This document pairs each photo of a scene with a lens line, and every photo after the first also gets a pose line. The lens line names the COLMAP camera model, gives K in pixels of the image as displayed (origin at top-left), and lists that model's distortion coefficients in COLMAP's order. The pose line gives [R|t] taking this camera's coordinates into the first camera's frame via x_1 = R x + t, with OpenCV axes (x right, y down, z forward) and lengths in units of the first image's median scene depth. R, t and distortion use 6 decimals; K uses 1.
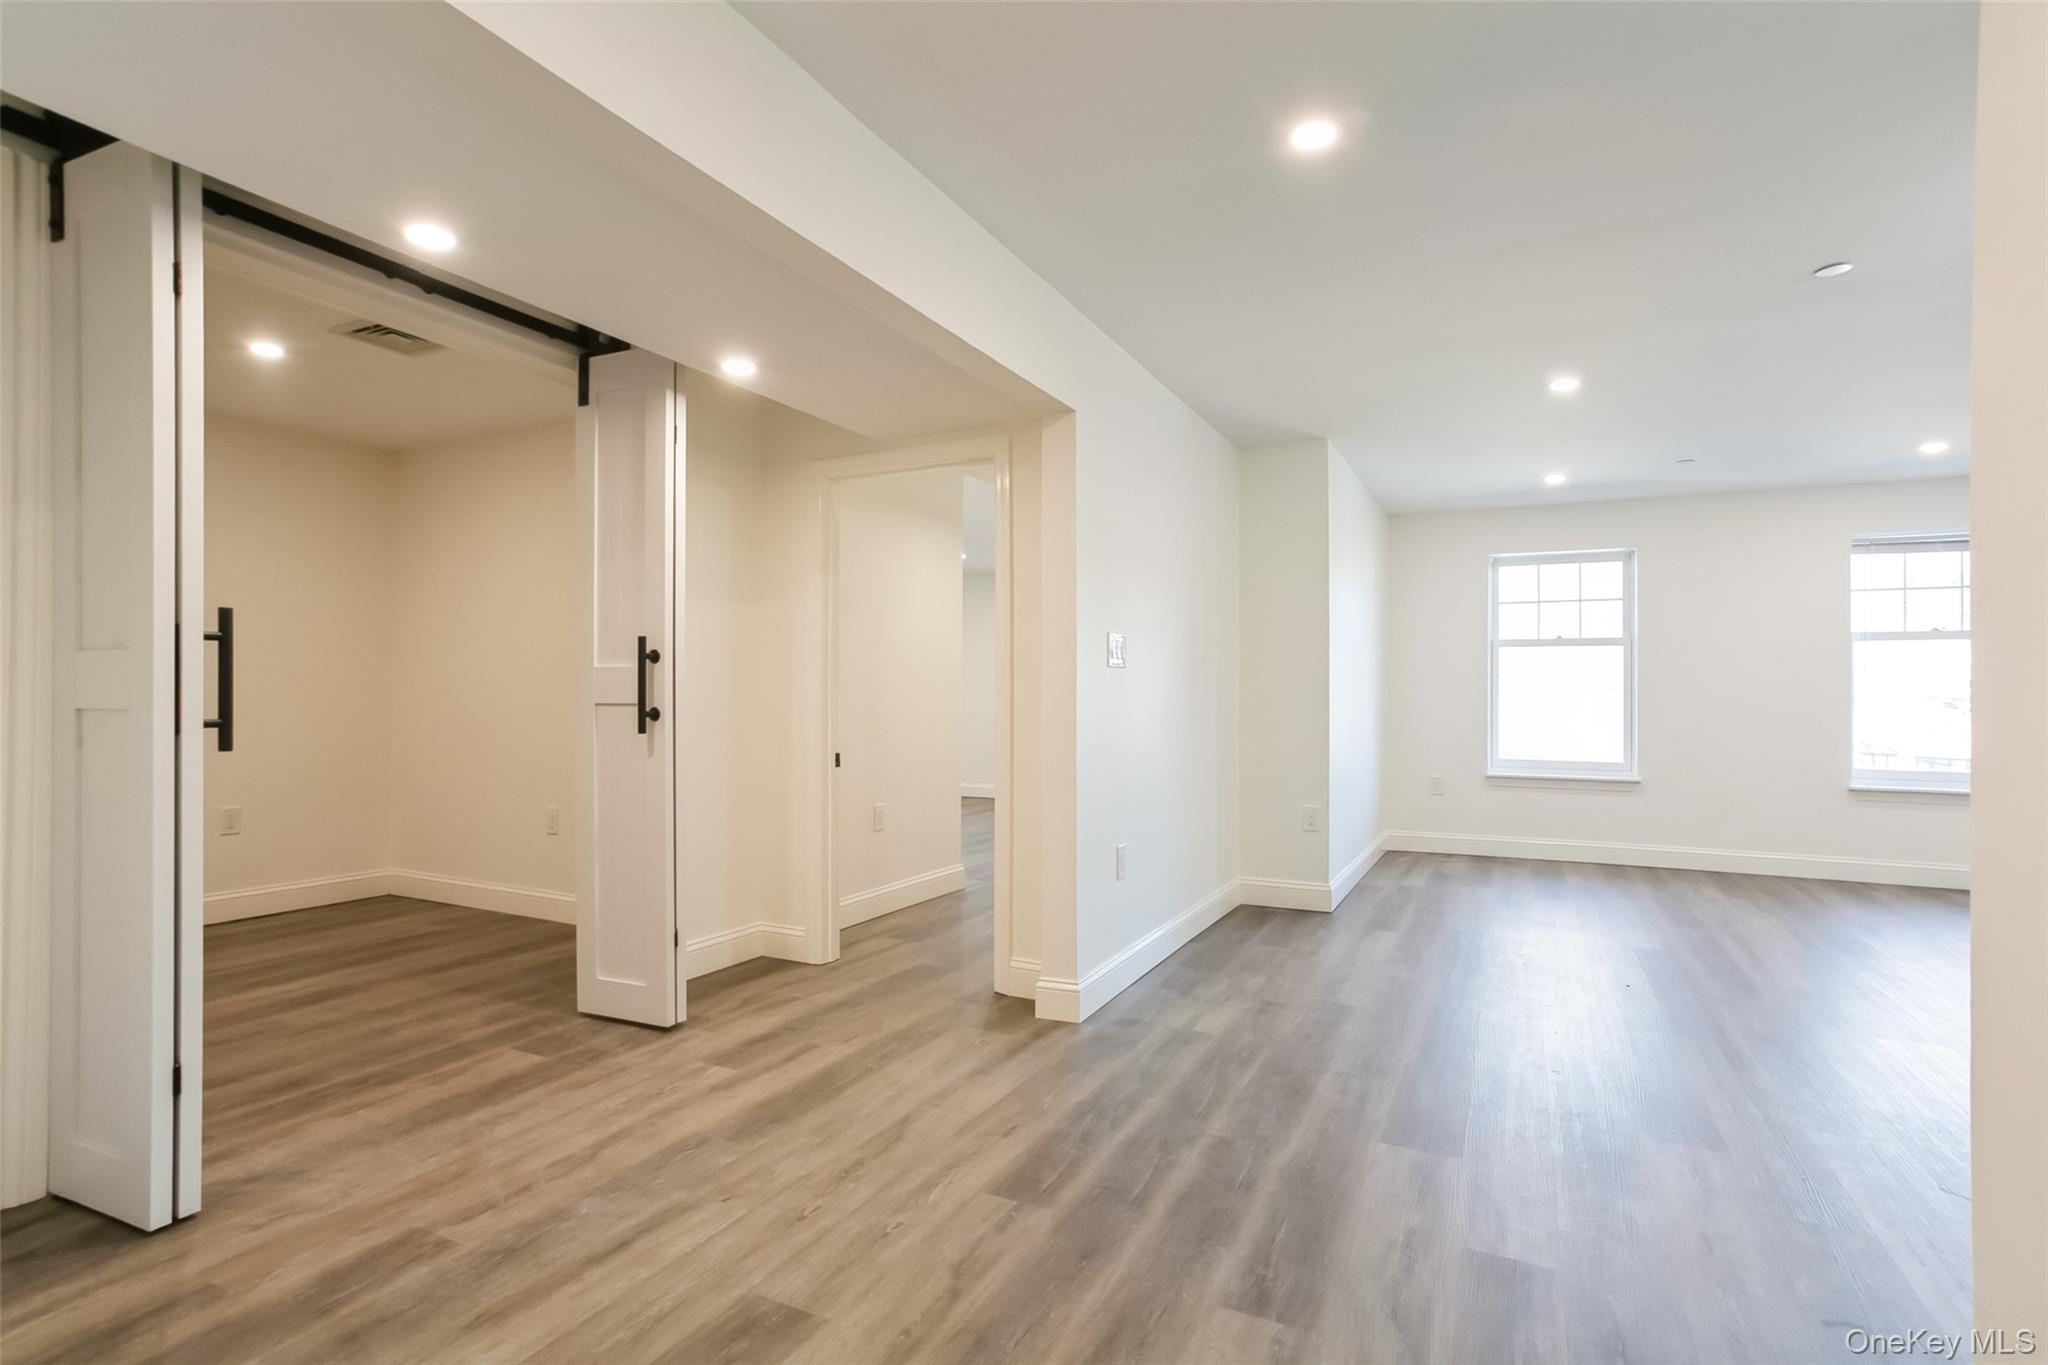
lens RADIAL K [[1008.3, 0, 1014.3], [0, 1008.3, 692.6], [0, 0, 1]] dist [0.016717, 0.000841]
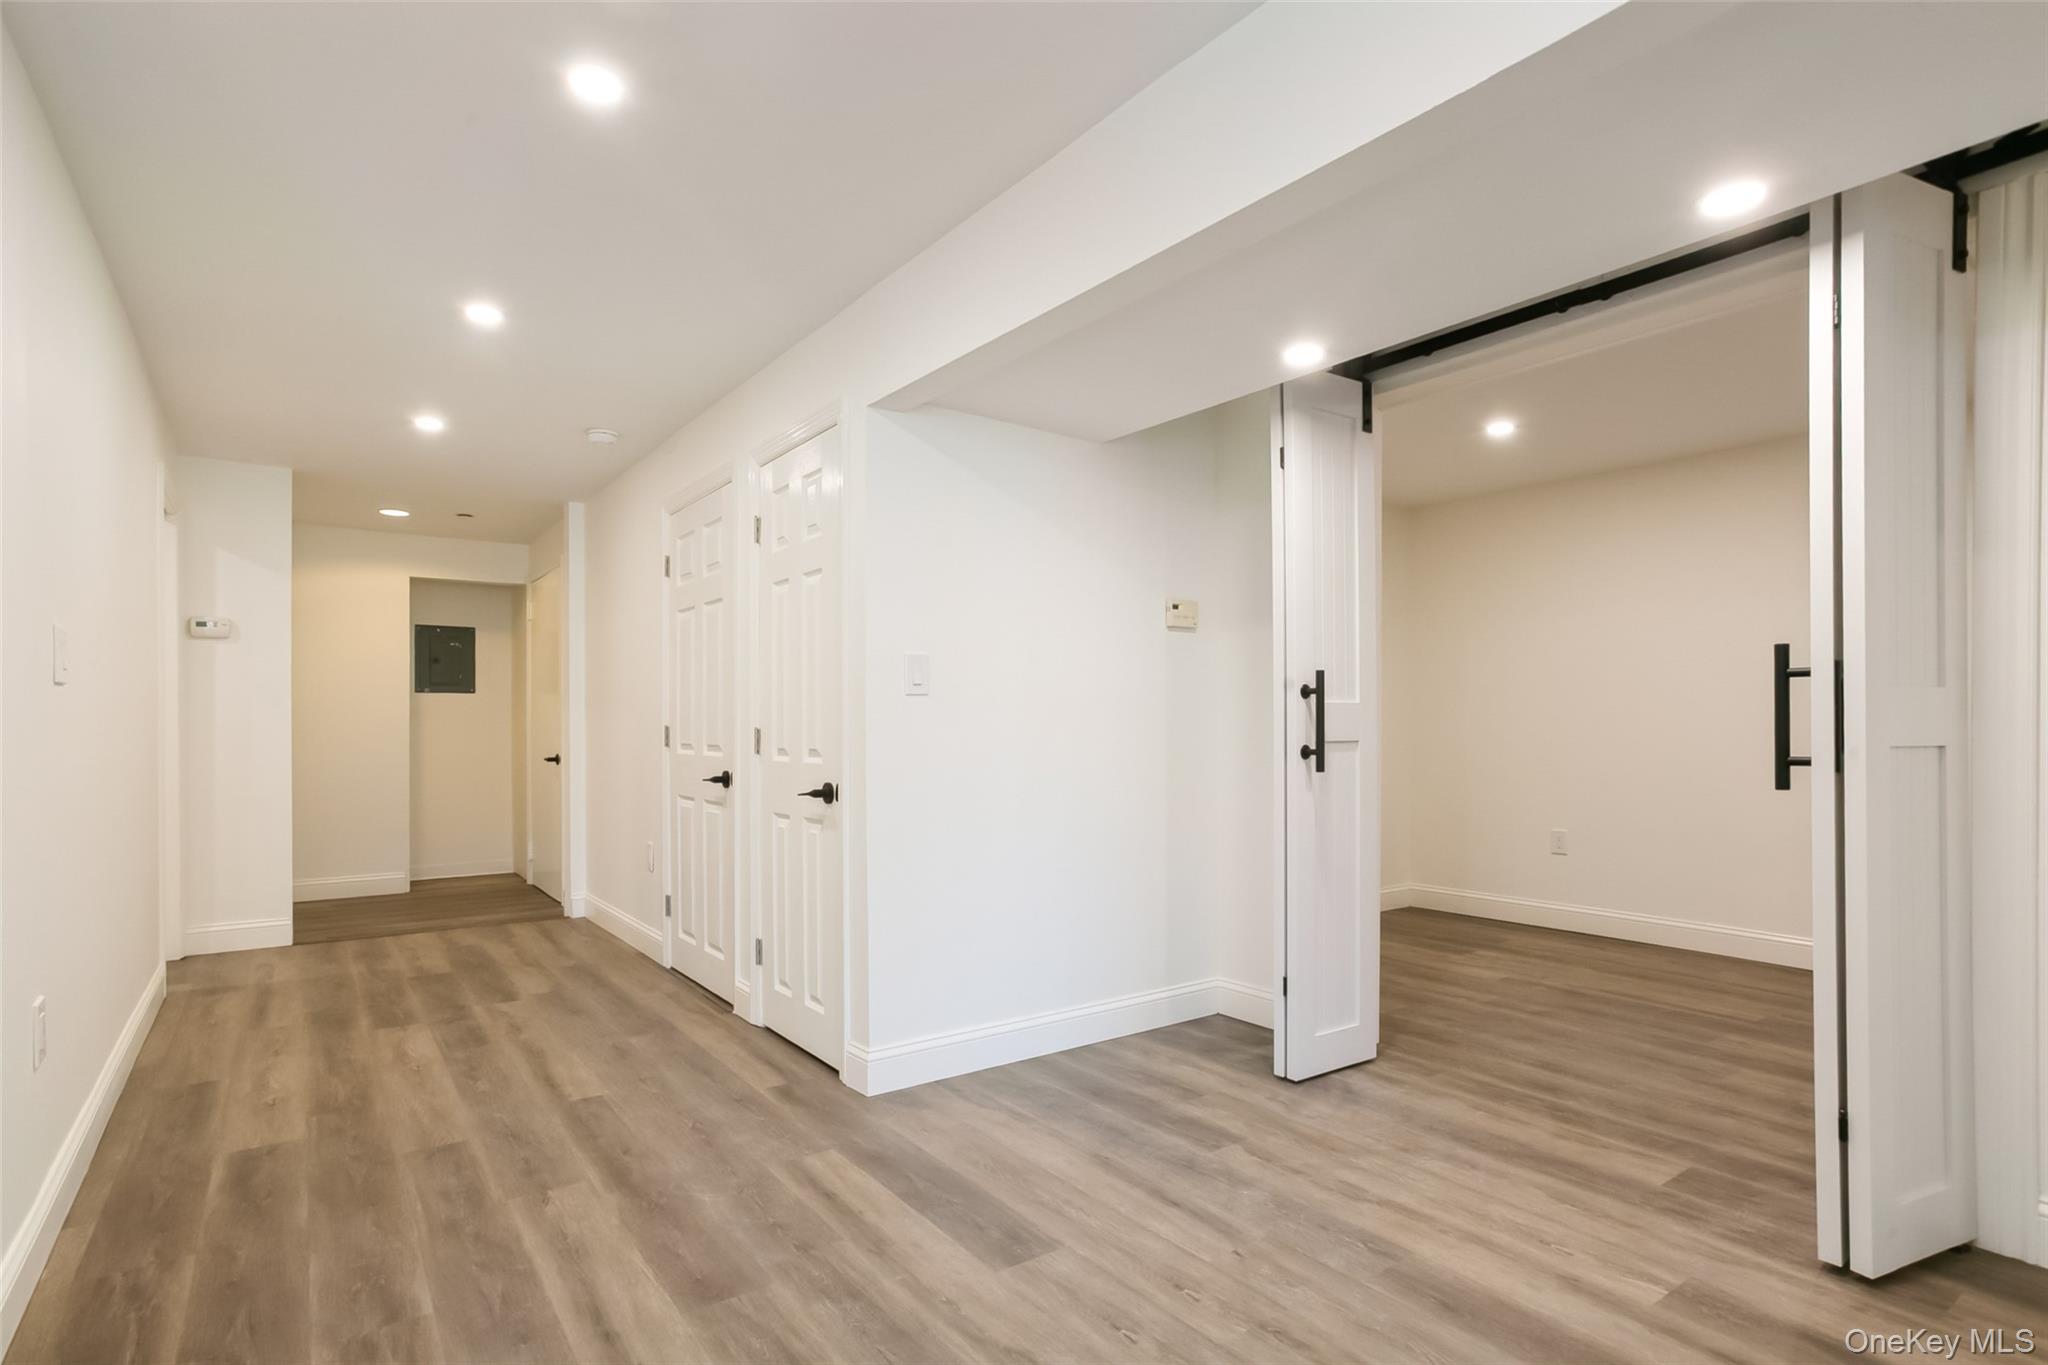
lens RADIAL K [[1055.5, 0, 992.7], [0, 1055.5, 726.5], [0, 0, 1]] dist [0.001332, 0.000673]
pose [[-0.473926, -0.001524, -0.880564, 0.631466], [0.002765, 0.999991, -0.003218, -0.001027], [0.880561, -0.003960, -0.473917, 1.123983]]
